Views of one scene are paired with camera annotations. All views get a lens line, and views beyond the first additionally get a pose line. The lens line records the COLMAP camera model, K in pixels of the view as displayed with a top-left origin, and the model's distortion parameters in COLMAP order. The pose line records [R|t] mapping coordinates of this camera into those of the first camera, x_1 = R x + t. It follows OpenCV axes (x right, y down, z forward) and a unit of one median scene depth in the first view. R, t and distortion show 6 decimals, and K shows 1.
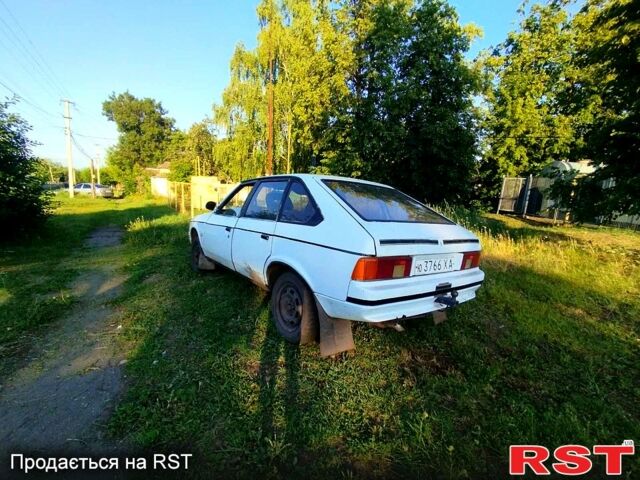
lens RADIAL K [[306.5, 0, 321.8], [0, 306.5, 240.2], [0, 0, 1]] dist [0.001198, 0.000089]
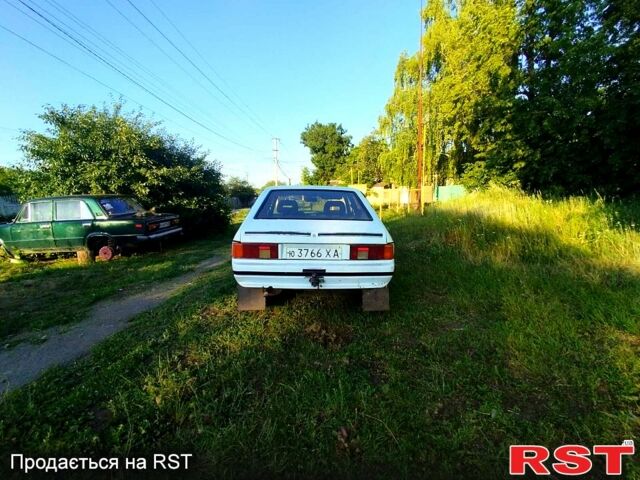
lens RADIAL K [[306.5, 0, 321.8], [0, 306.5, 240.2], [0, 0, 1]] dist [0.001198, 0.000089]
pose [[0.815869, 0.017295, -0.577978, 0.122158], [-0.023277, 0.999725, -0.002944, 0.003545], [0.577768, 0.015856, 0.816047, 0.000580]]
